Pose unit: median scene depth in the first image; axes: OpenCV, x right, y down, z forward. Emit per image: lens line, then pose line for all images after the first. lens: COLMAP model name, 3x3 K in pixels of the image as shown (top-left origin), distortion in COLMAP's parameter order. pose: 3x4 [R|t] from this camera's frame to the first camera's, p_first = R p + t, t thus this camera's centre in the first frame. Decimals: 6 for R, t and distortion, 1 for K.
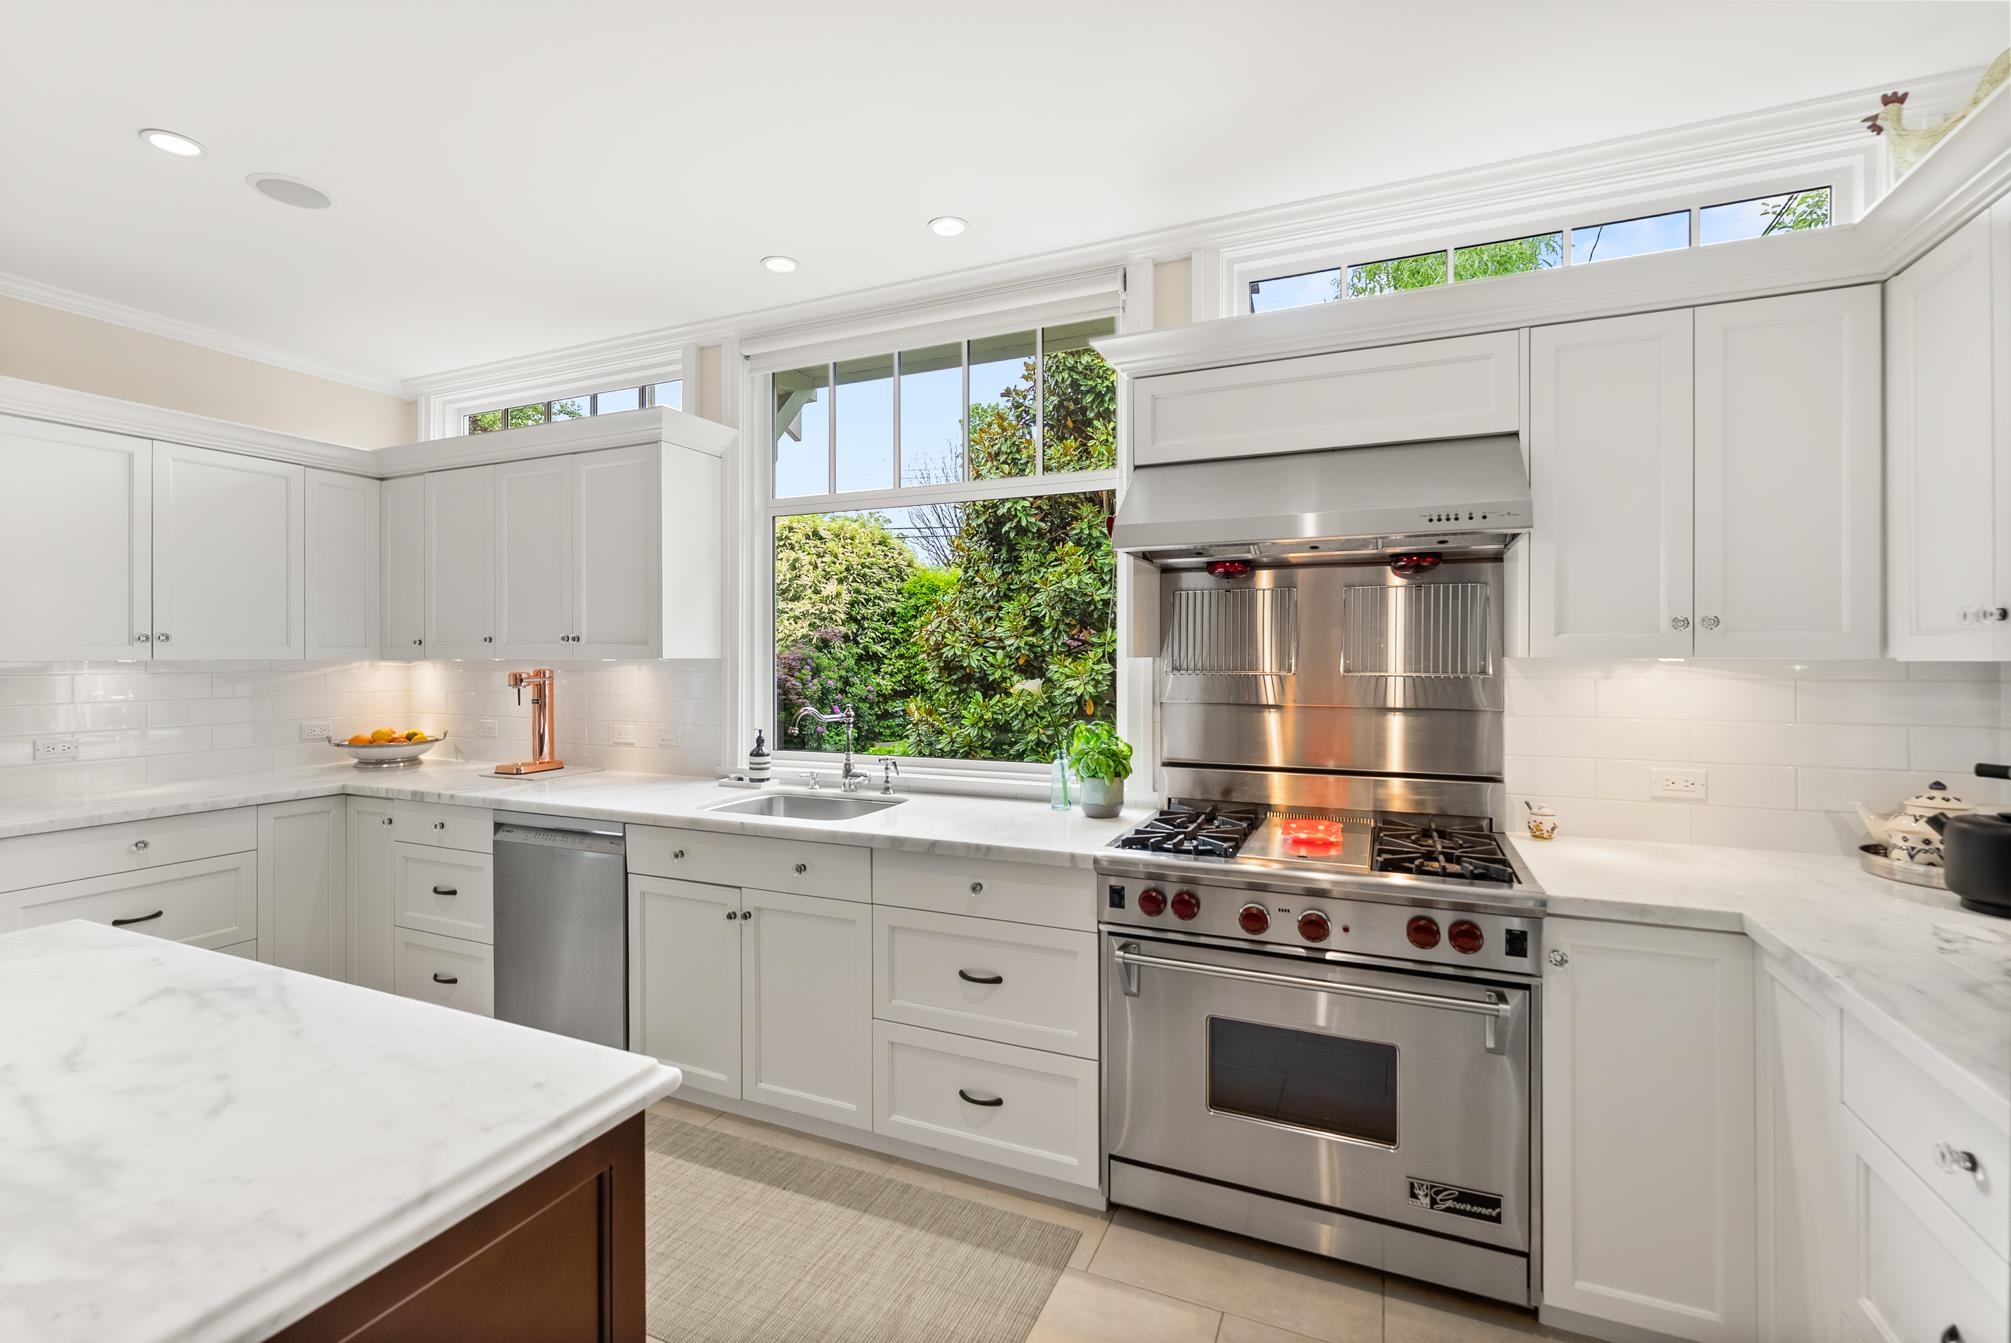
lens RADIAL K [[882.3, 0, 998.1], [0, 882.3, 655.3], [0, 0, 1]] dist [-0.003203, -0.000626]
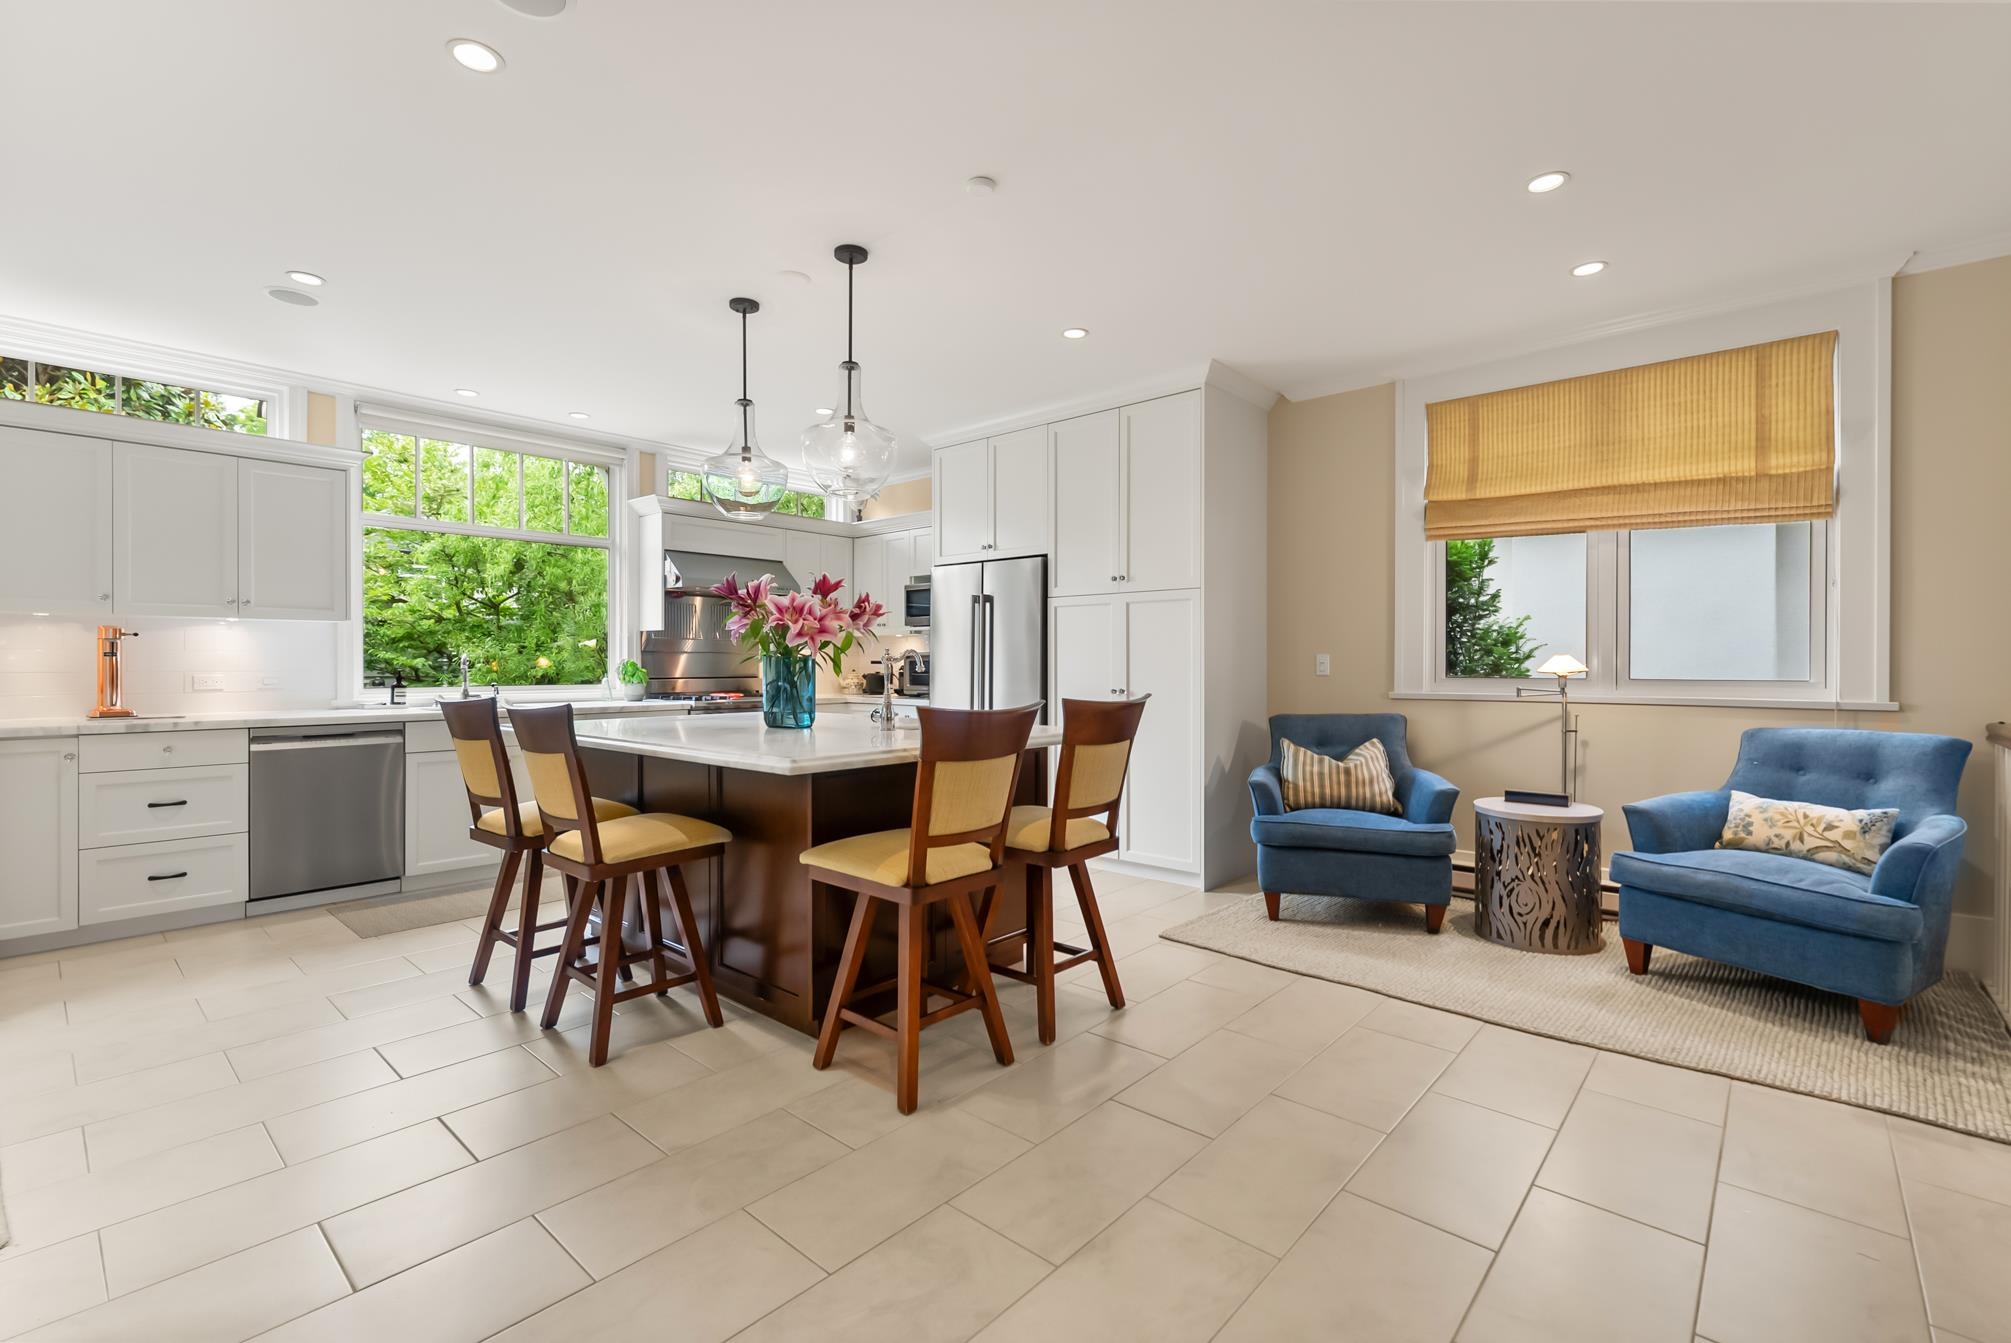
lens RADIAL K [[884.6, 0, 999.8], [0, 884.6, 666.5], [0, 0, 1]] dist [-0.002135, -0.000472]
pose [[0.307888, -0.001587, 0.951421, -2.088300], [-0.000773, 0.999998, 0.001919, 0.109749], [-0.951422, -0.001326, 0.307886, -0.679665]]
